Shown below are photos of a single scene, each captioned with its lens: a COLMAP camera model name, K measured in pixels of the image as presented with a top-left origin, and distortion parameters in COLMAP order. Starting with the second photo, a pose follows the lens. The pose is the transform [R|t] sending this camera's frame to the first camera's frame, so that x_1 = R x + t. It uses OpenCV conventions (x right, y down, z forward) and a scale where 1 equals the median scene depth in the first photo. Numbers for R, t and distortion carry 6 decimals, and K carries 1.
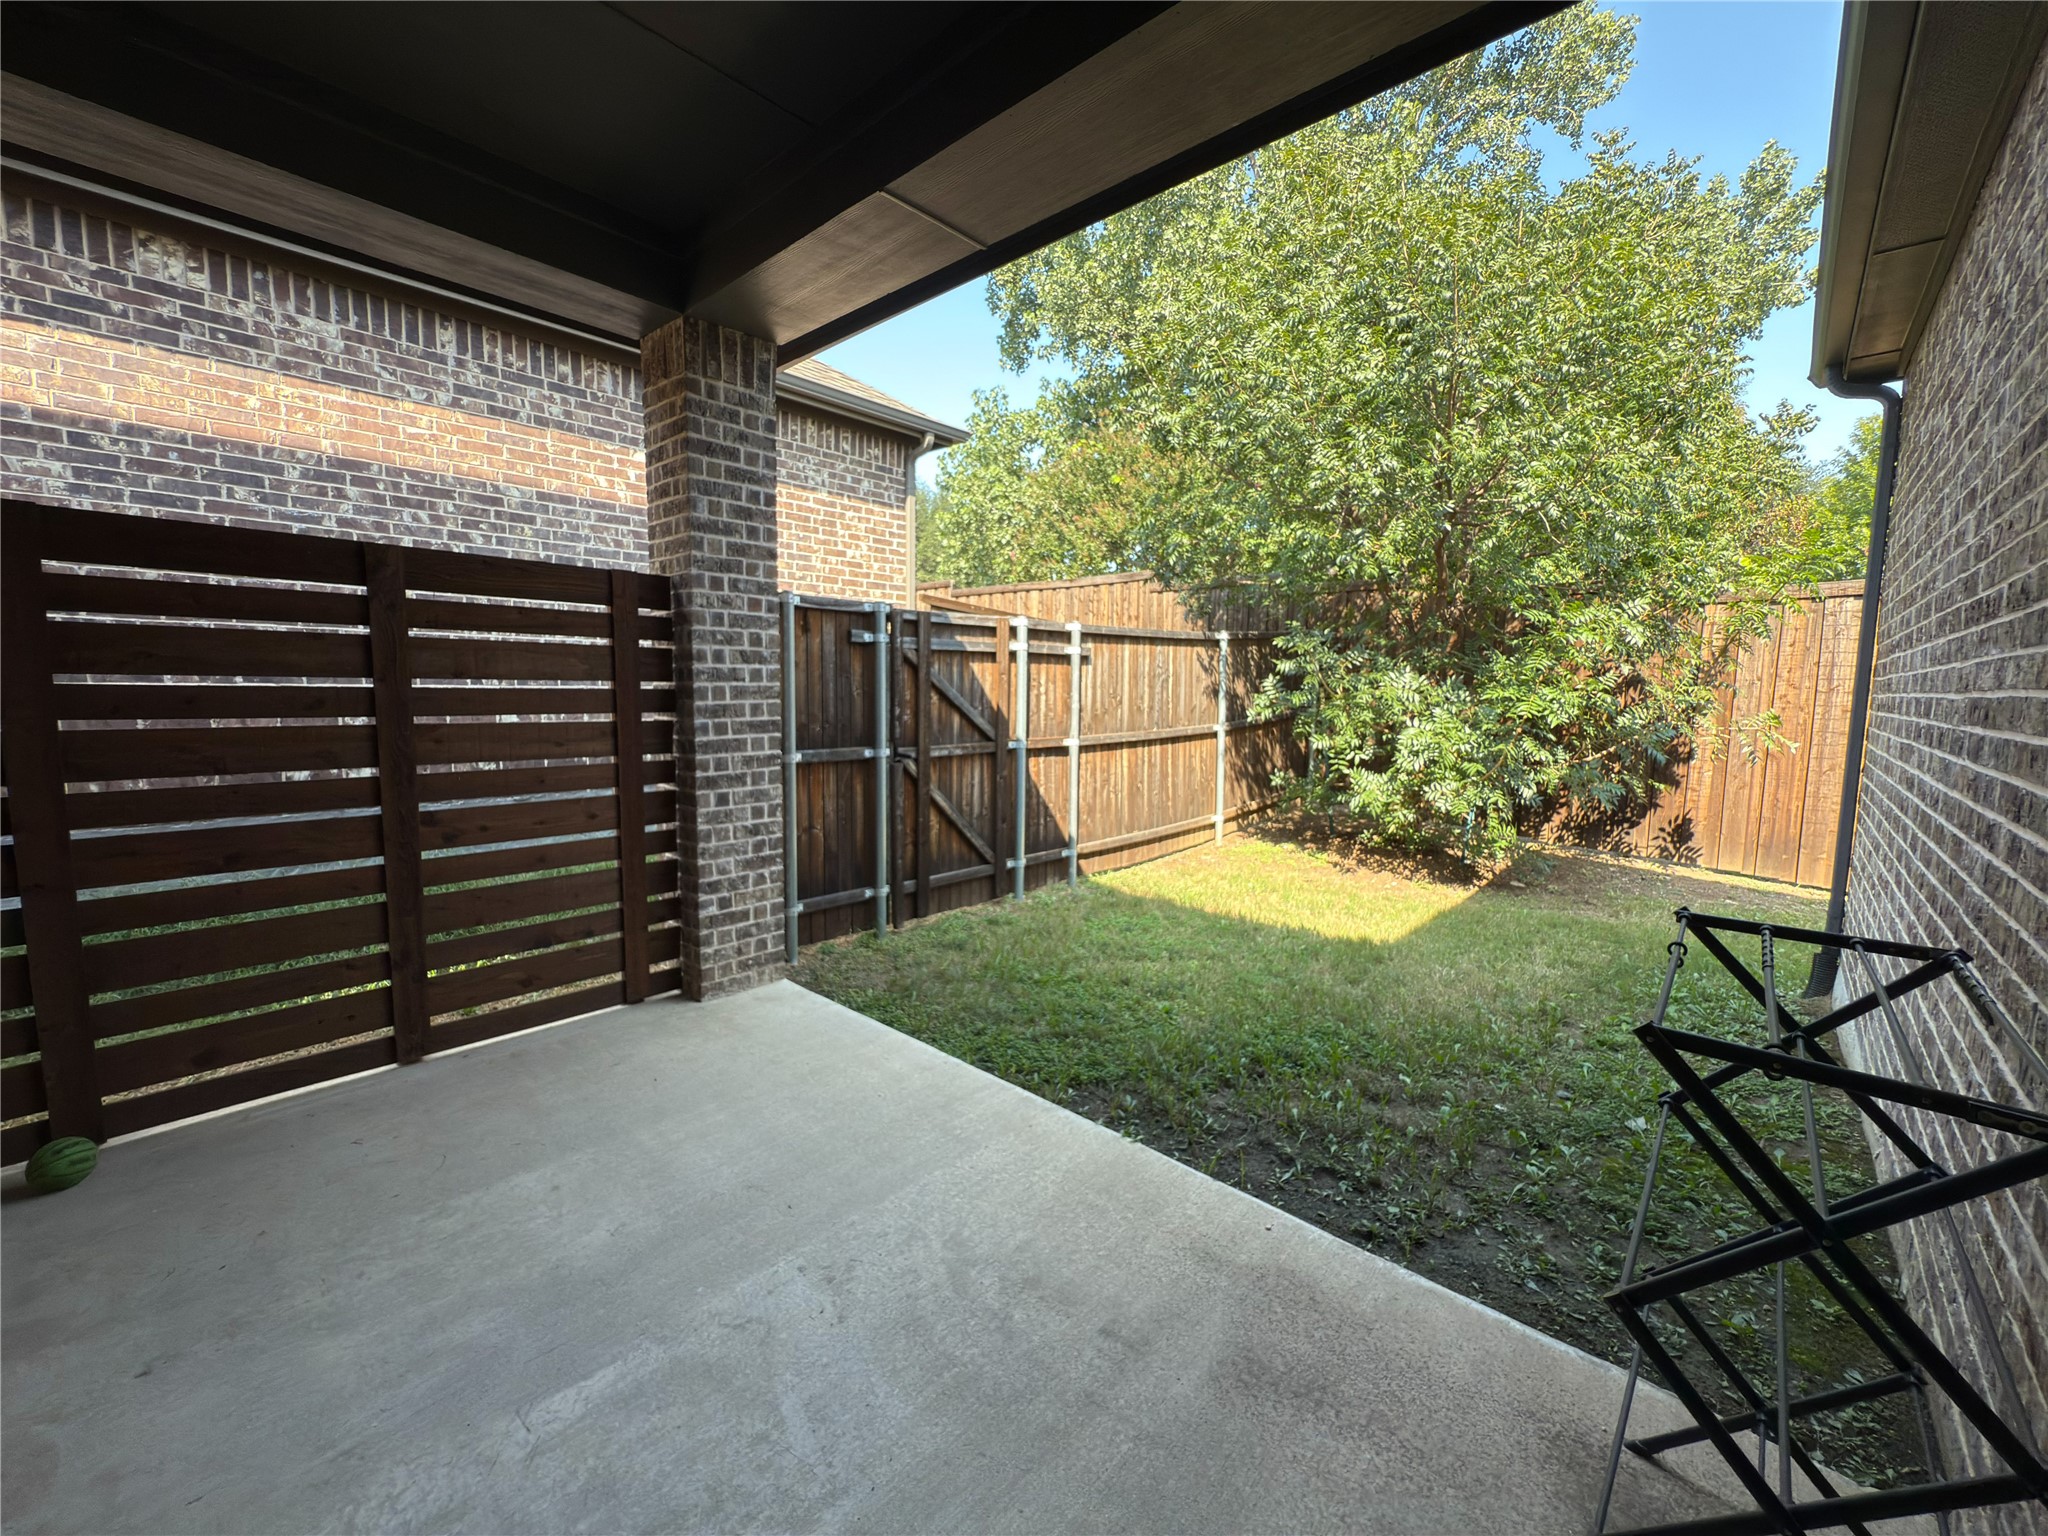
lens RADIAL K [[815.2, 0, 1024.0], [0, 815.2, 768.0], [0, 0, 1]] dist [0.002120, 0.000081]
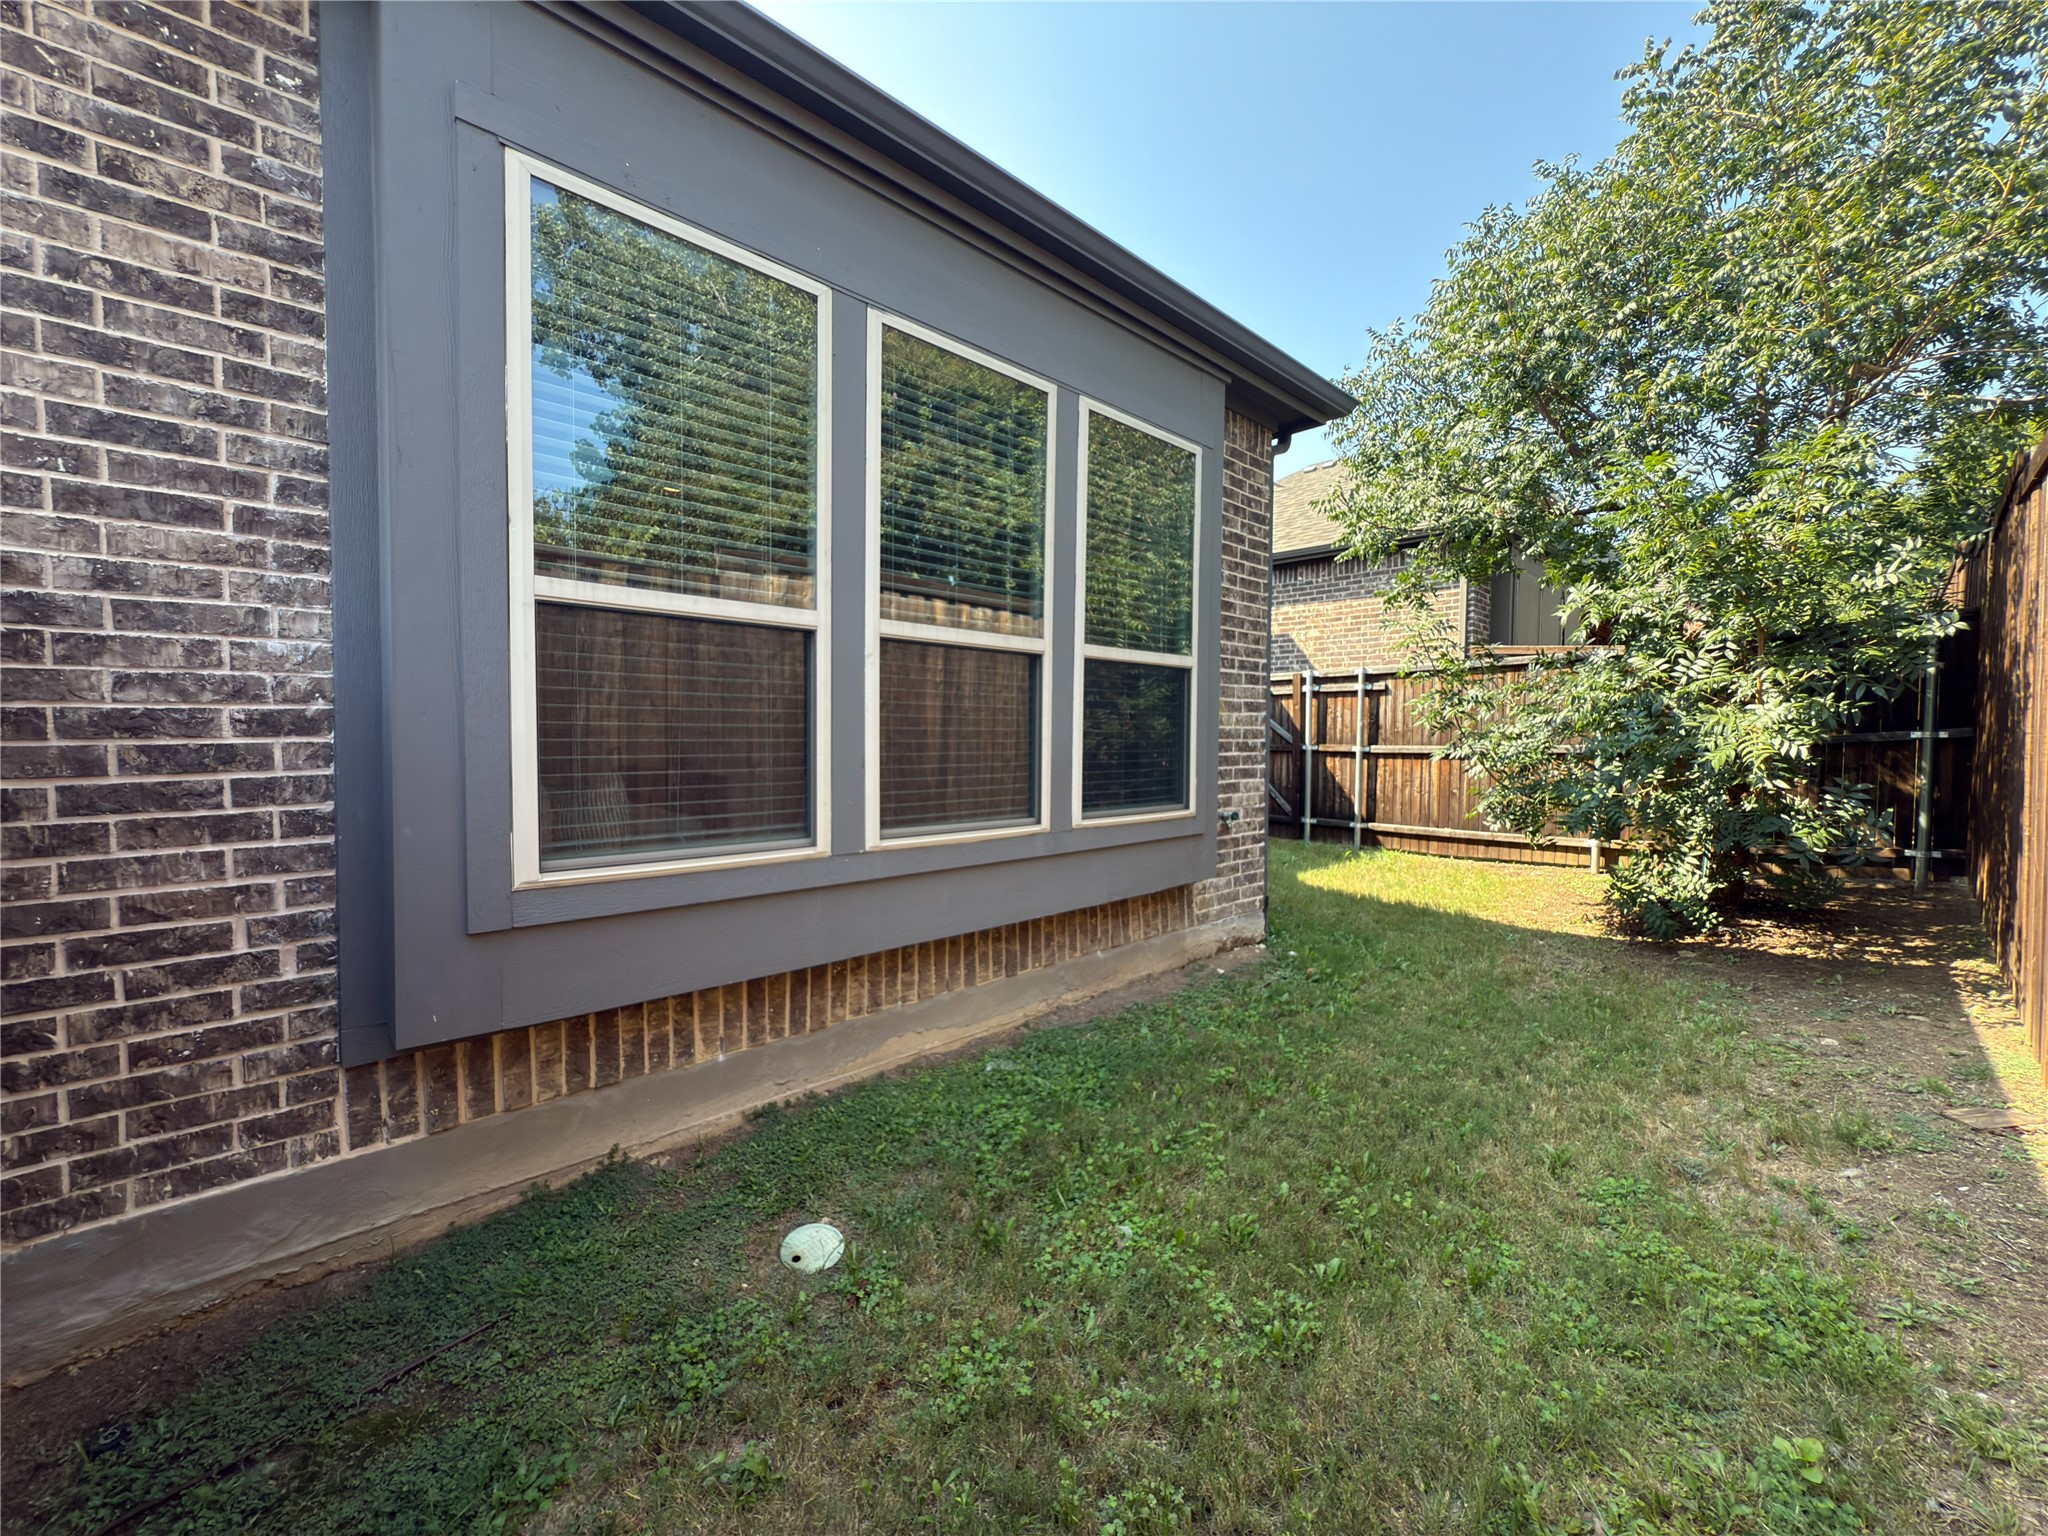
lens RADIAL K [[815.2, 0, 1024.0], [0, 815.2, 768.0], [0, 0, 1]] dist [0.002120, 0.000081]
pose [[-0.062719, 0.027464, -0.997653, 1.583023], [-0.106499, 0.993730, 0.034051, 0.015447], [0.992333, 0.108385, -0.059401, 0.503301]]
